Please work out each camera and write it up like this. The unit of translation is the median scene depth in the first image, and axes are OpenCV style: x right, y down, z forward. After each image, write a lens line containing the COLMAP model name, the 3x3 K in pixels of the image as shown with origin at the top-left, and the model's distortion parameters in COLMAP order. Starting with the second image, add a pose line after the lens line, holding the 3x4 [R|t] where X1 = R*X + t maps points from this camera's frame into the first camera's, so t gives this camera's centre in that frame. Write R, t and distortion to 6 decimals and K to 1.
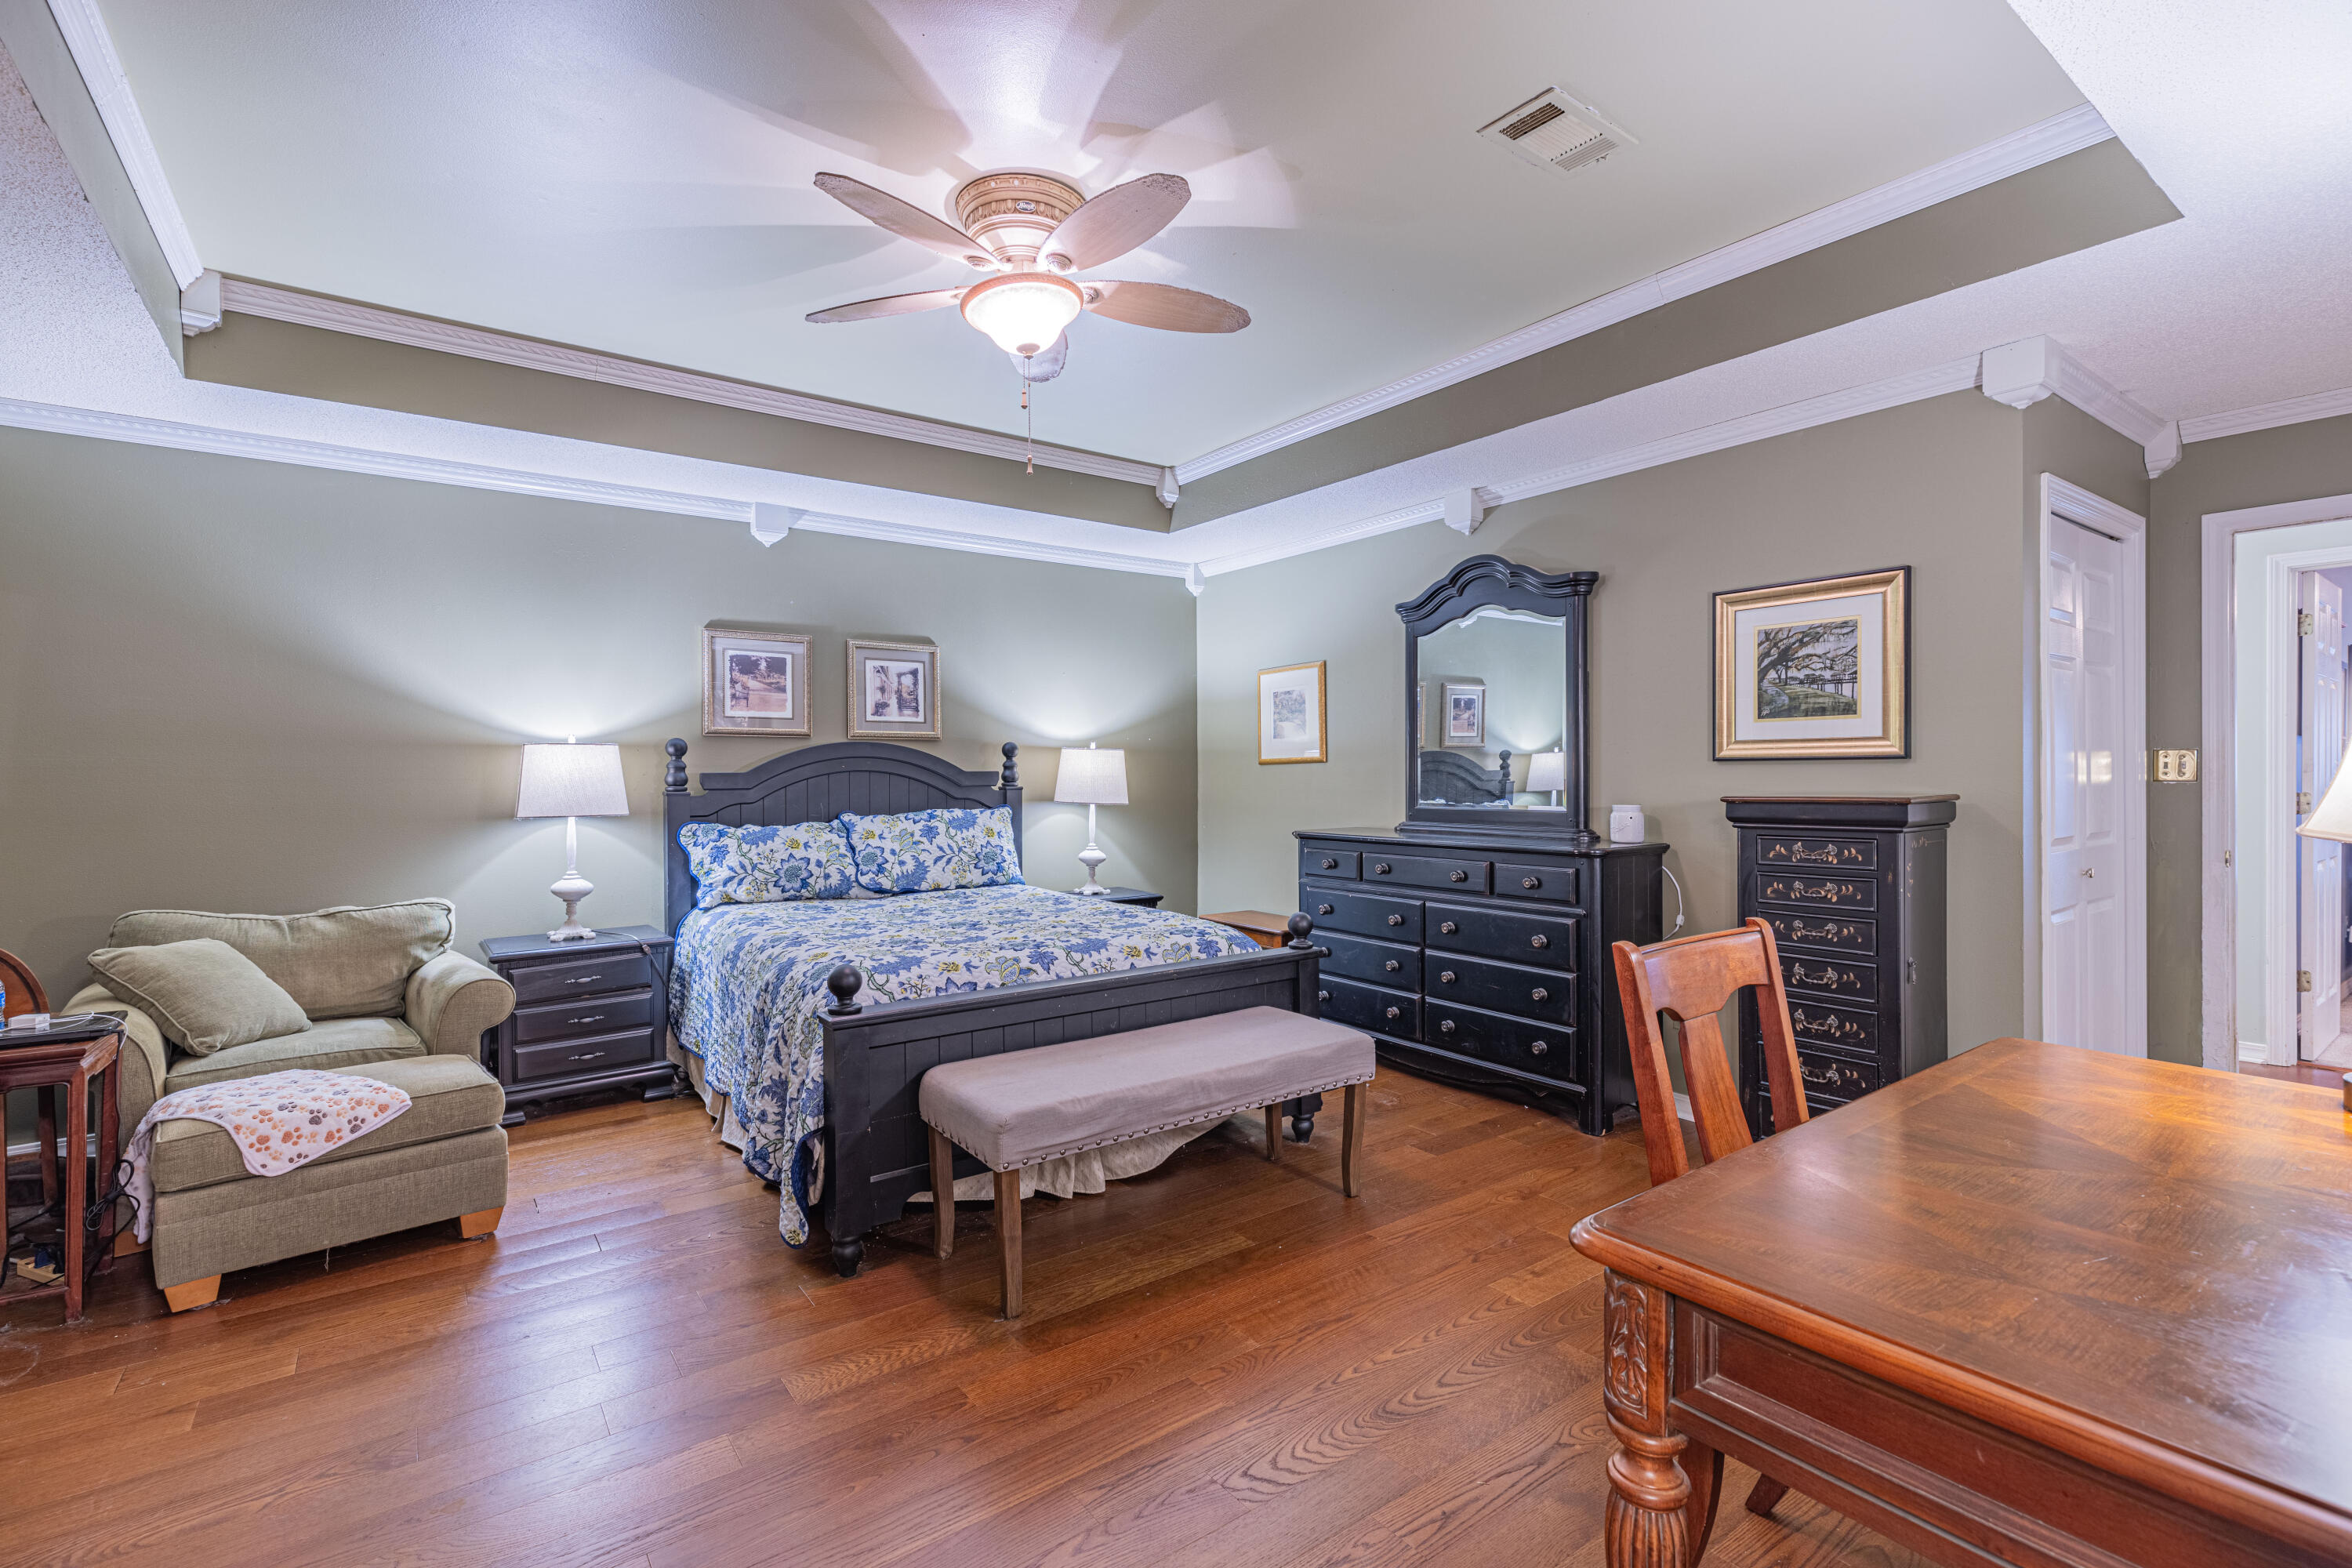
lens RADIAL K [[1052.2, 0, 1168.8], [0, 1052.2, 775.1], [0, 0, 1]] dist [0.004202, -0.000305]
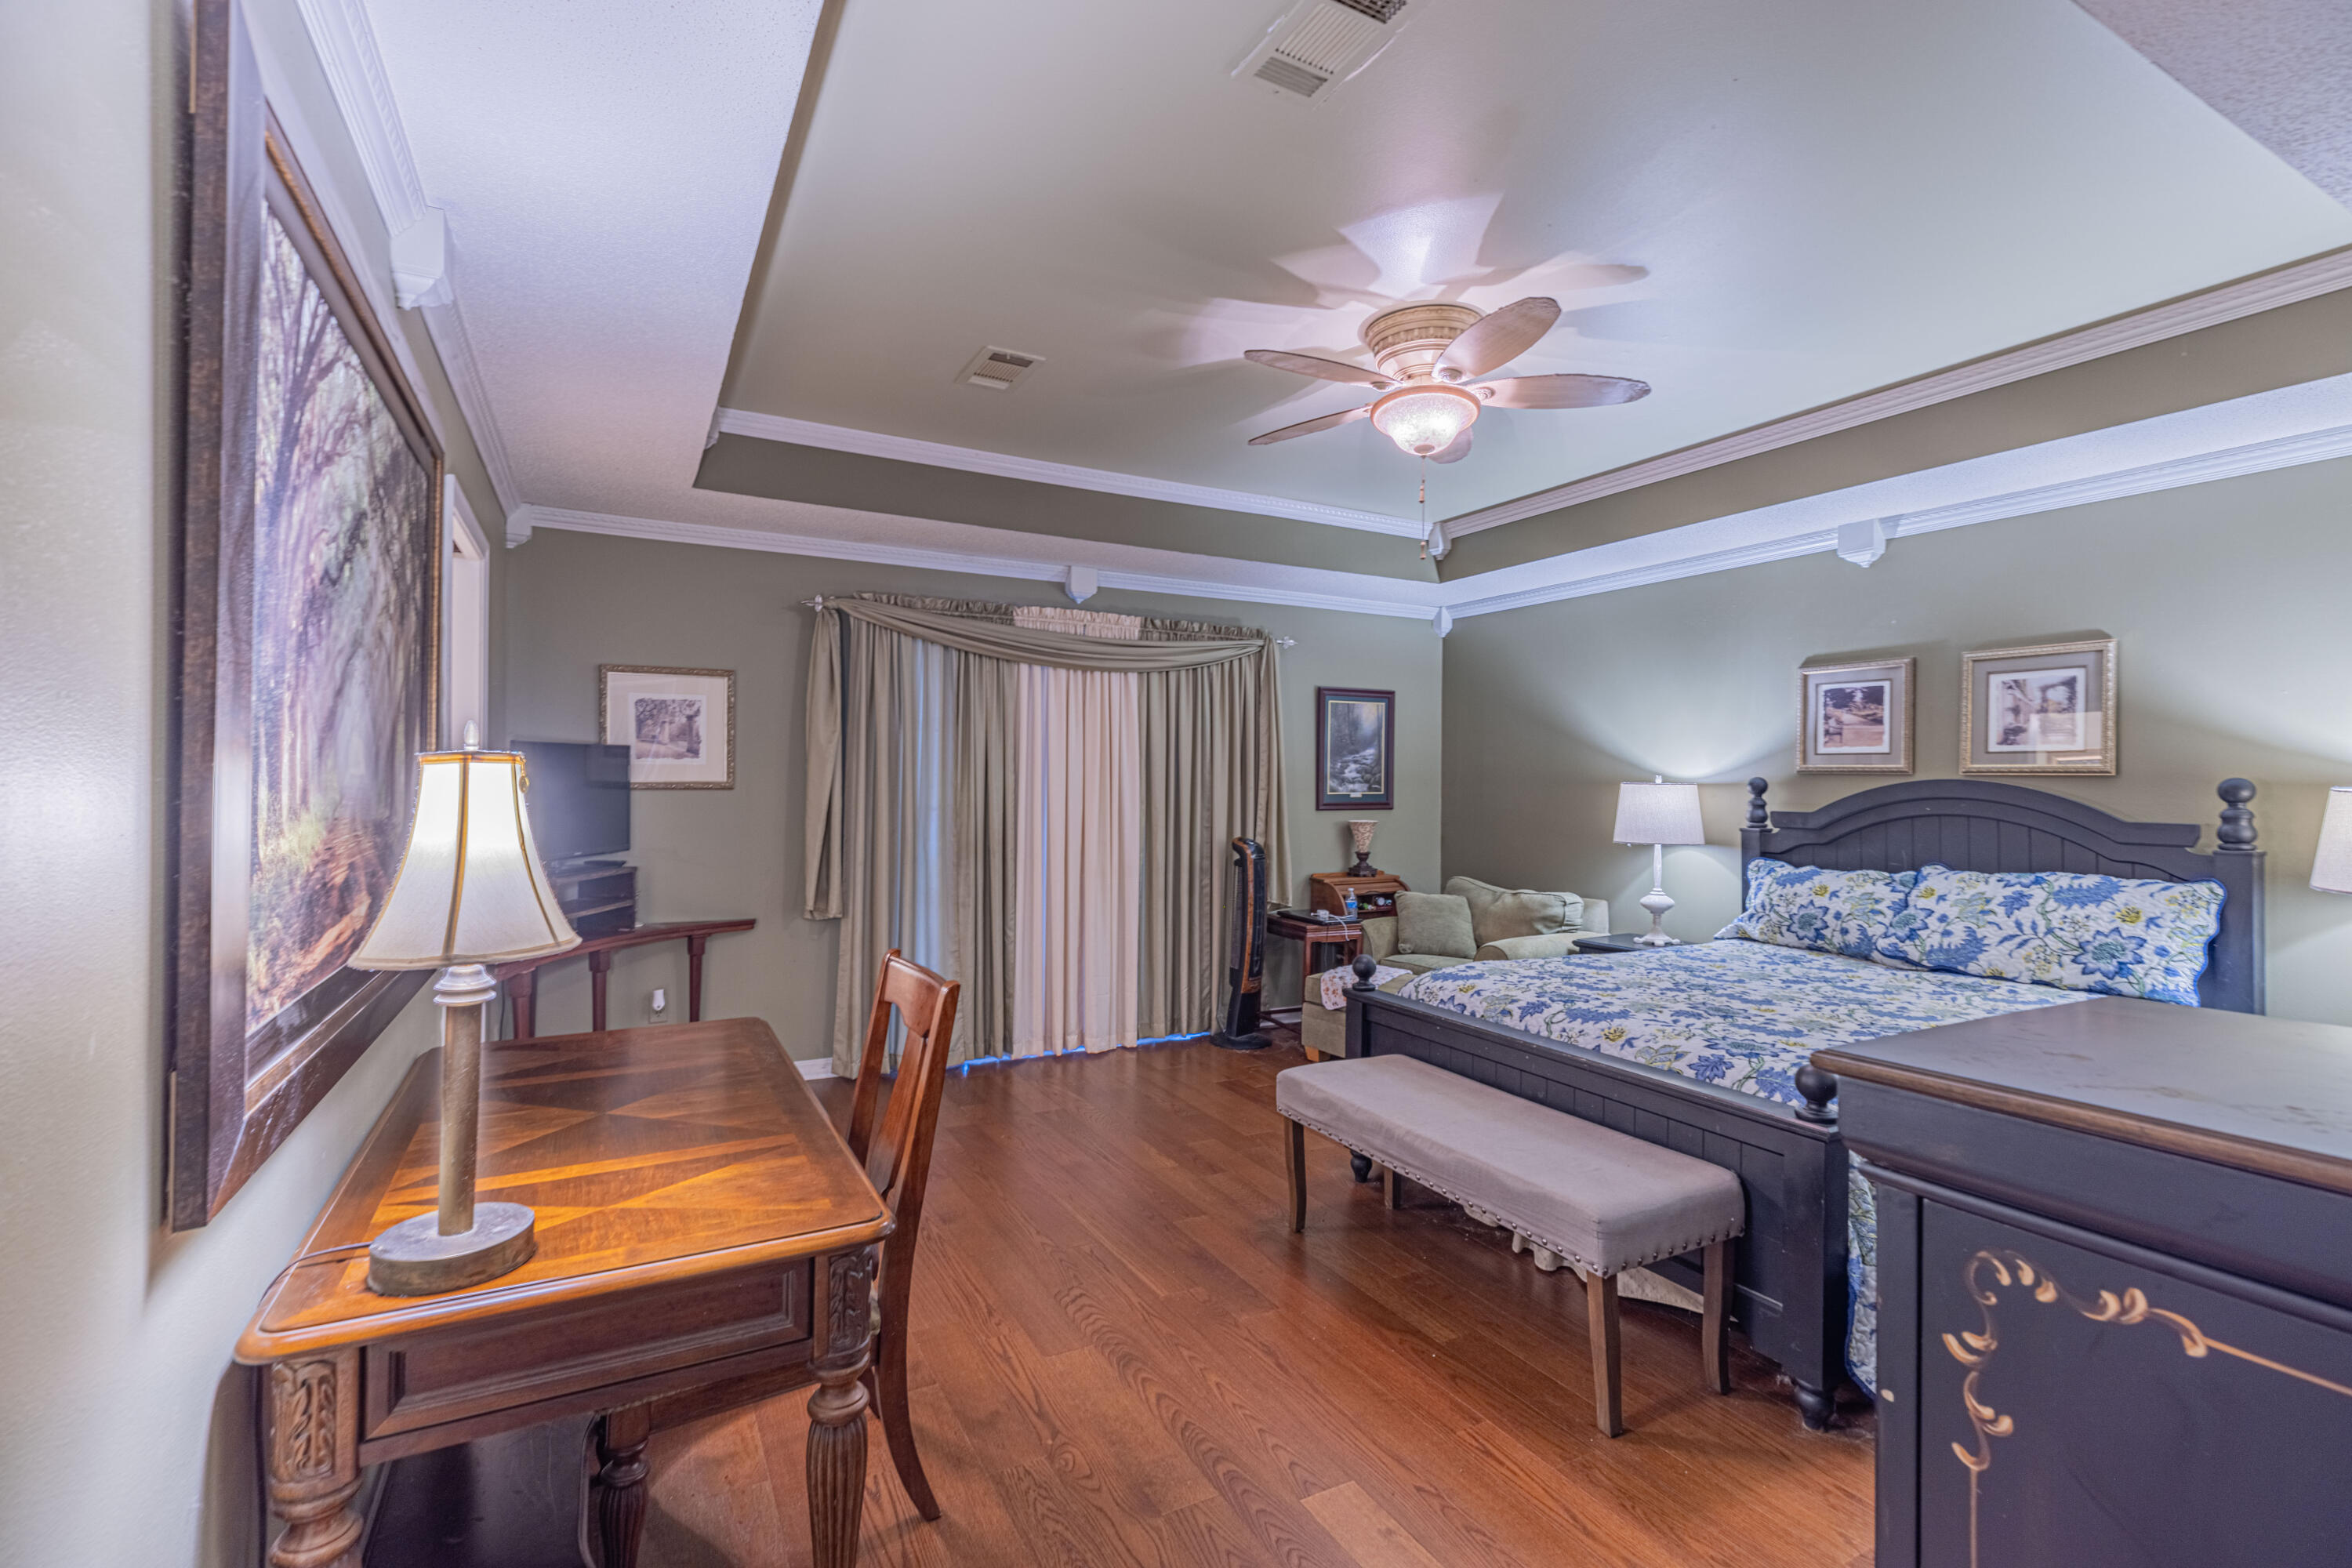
lens RADIAL K [[1052.2, 0, 1171.3], [0, 1052.2, 776.8], [0, 0, 1]] dist [0.004202, -0.000305]
pose [[-0.140267, 0.002219, -0.990111, 0.617358], [-0.011561, 0.999926, 0.003879, -0.030795], [0.990046, 0.011991, -0.140231, 0.535413]]
